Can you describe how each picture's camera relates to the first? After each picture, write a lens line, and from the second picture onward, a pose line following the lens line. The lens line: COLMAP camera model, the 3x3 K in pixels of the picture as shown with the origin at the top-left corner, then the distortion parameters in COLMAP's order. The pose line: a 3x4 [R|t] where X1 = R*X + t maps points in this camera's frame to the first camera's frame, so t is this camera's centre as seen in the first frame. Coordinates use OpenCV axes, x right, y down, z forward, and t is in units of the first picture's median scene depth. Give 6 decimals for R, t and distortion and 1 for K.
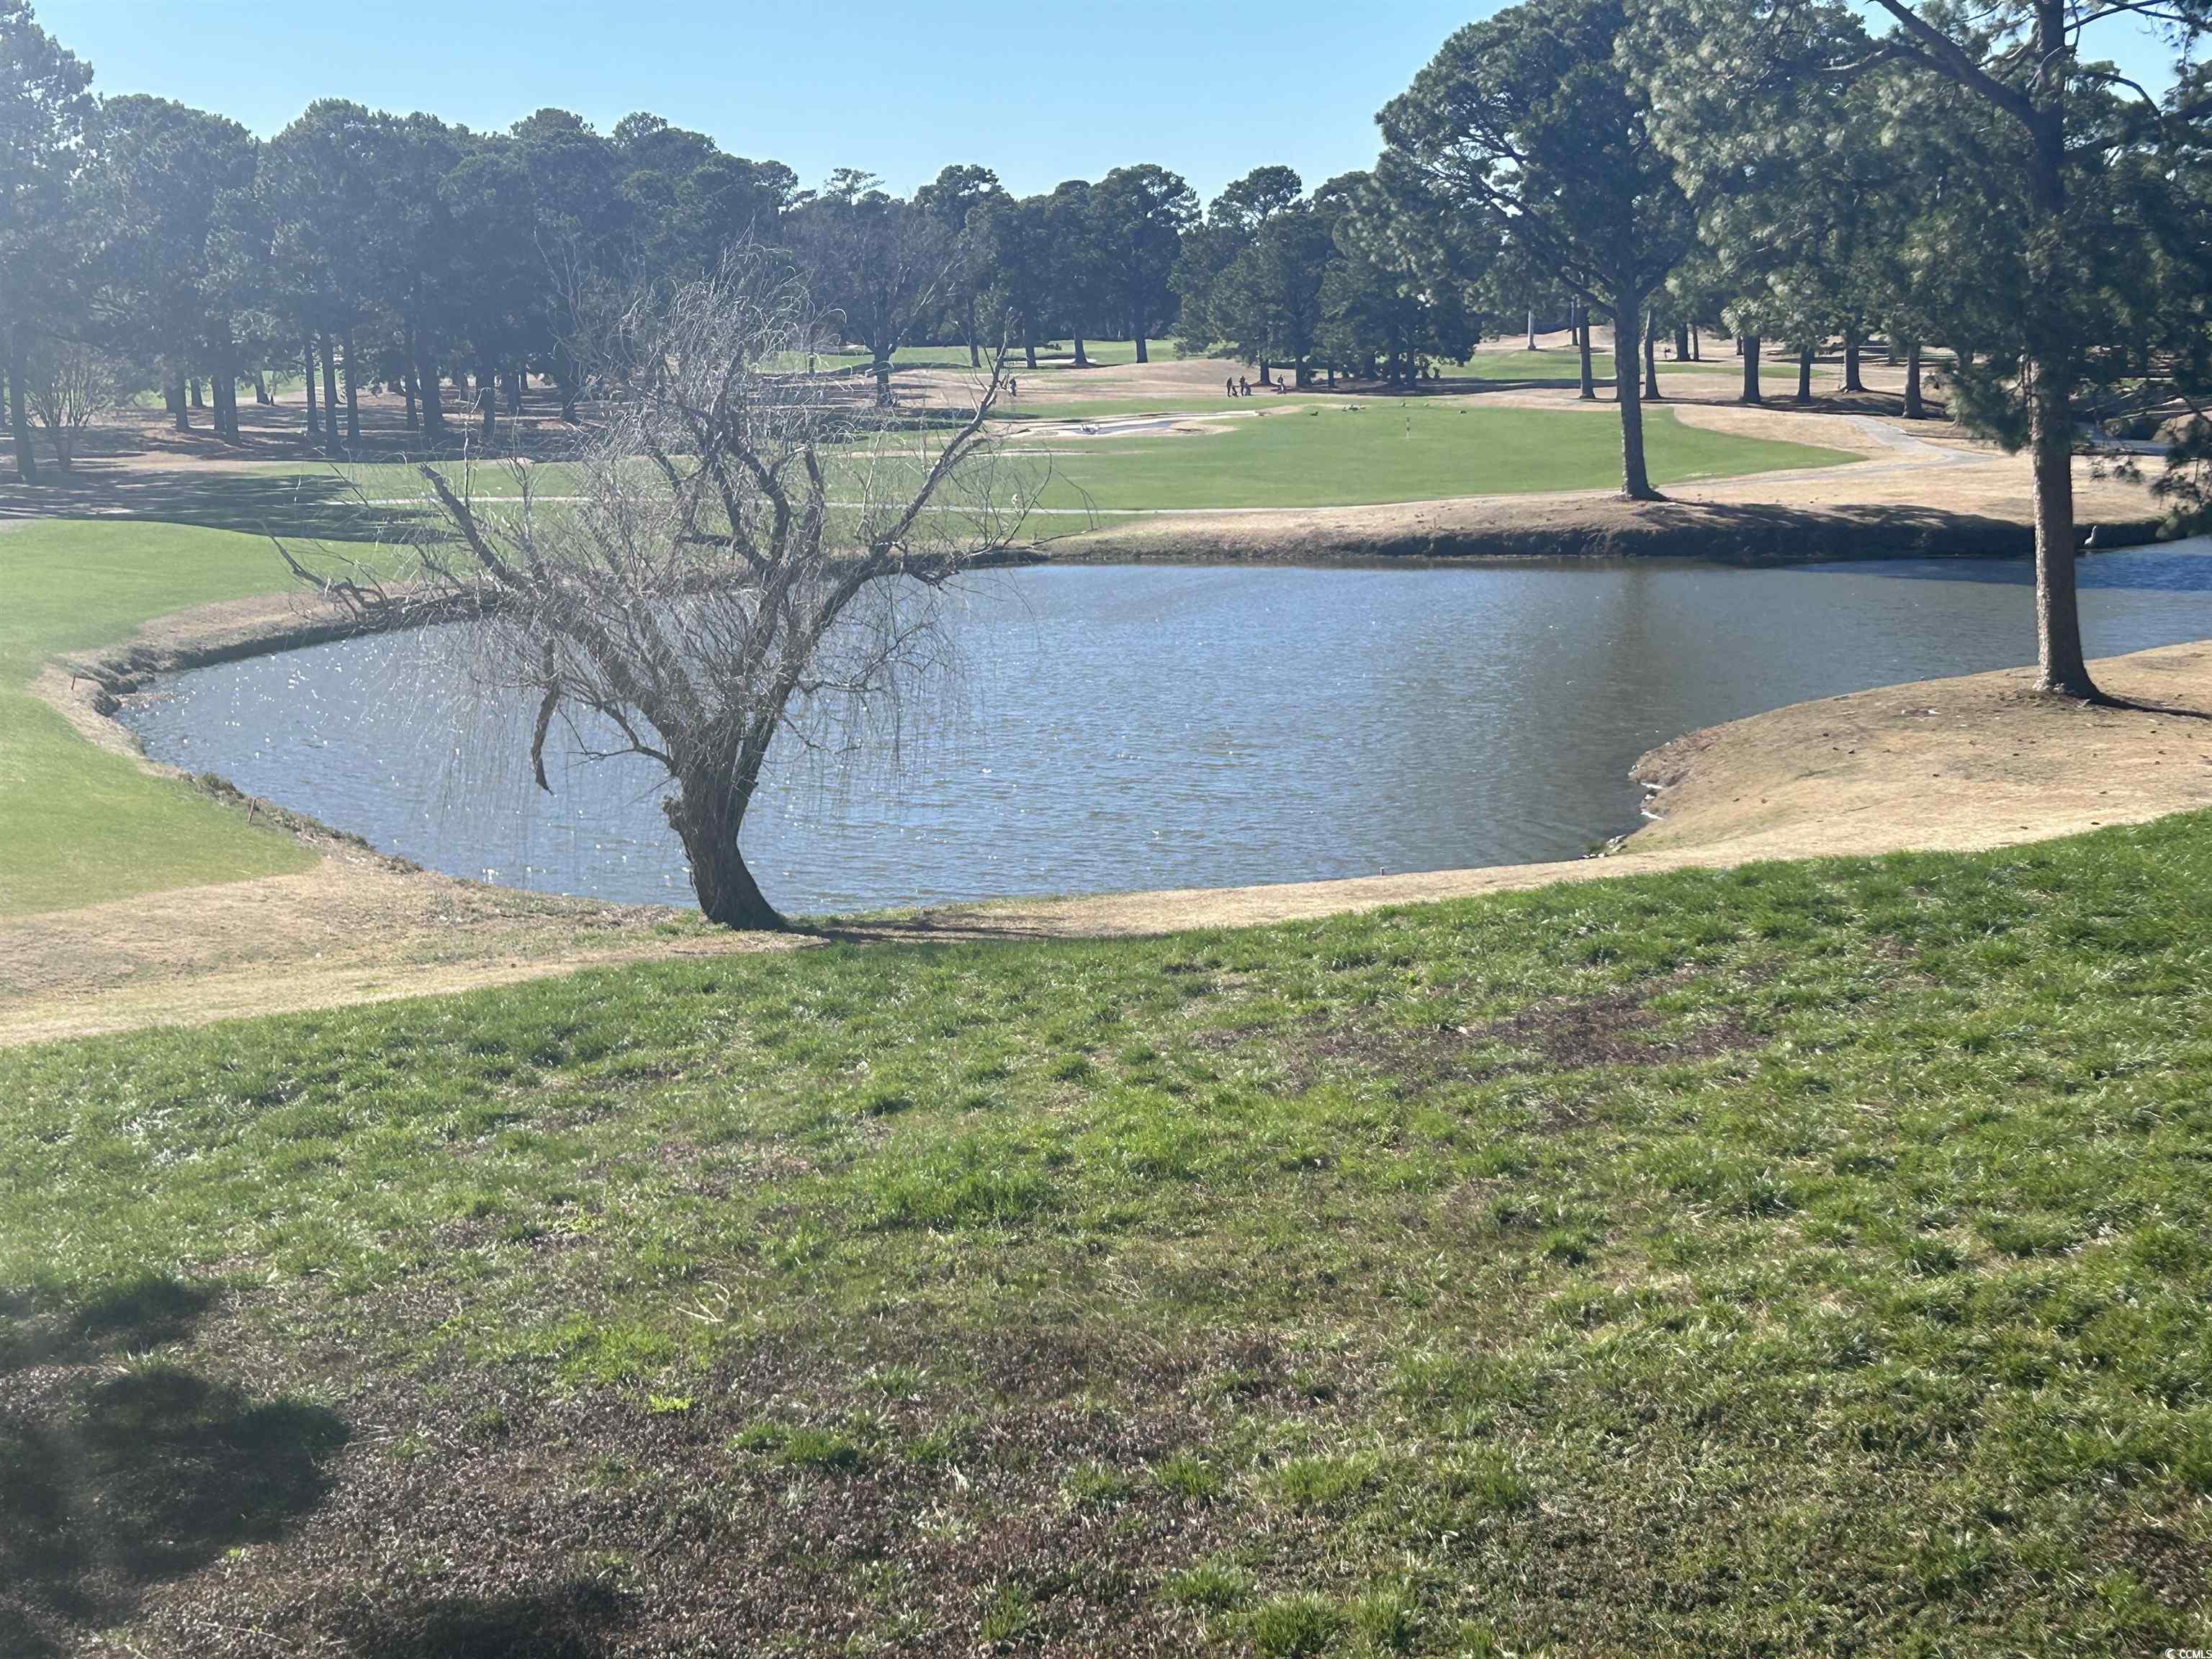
lens RADIAL K [[3345.5, 0, 1100.8], [0, 3345.5, 826.0], [0, 0, 1]] dist [0.190973, -0.669522]
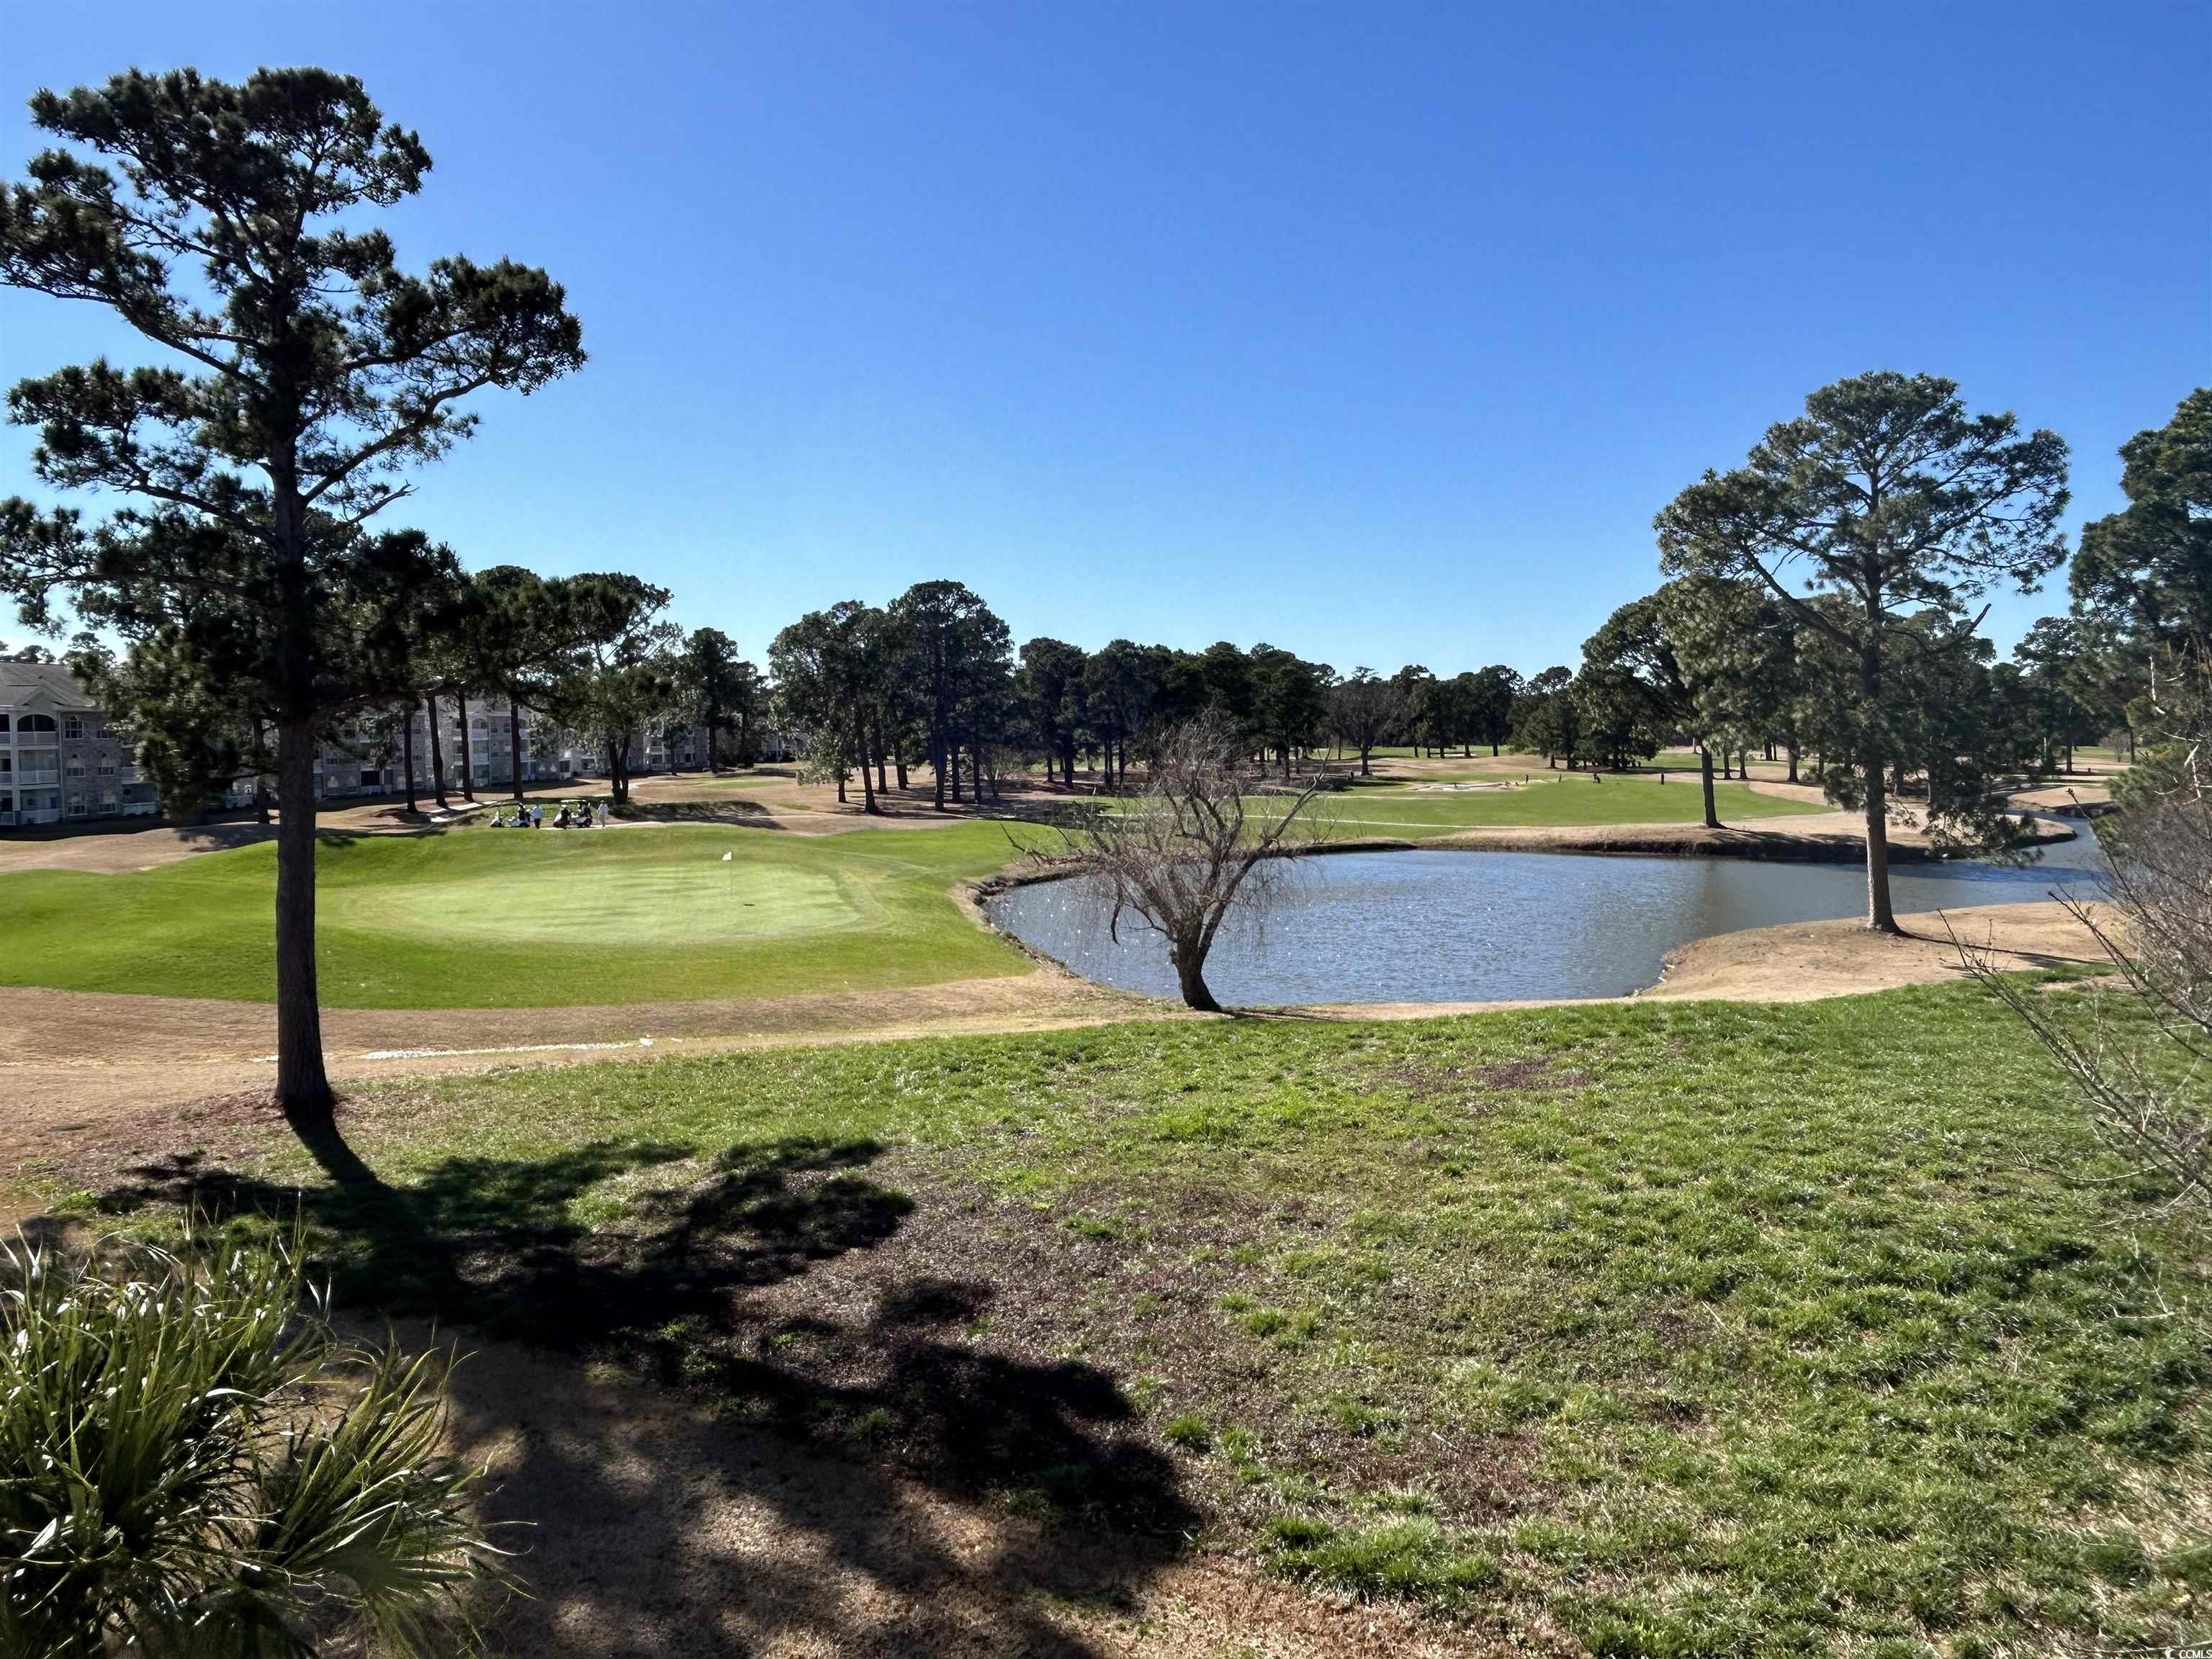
lens RADIAL K [[1552.8, 0, 1106.0], [0, 1552.8, 829.5], [0, 0, 1]] dist [-0.001759, -0.002538]
pose [[0.972679, 0.025795, -0.230718, 0.129606], [-0.046008, 0.995515, -0.082663, -0.001143], [0.227551, 0.091020, 0.969503, -0.047824]]
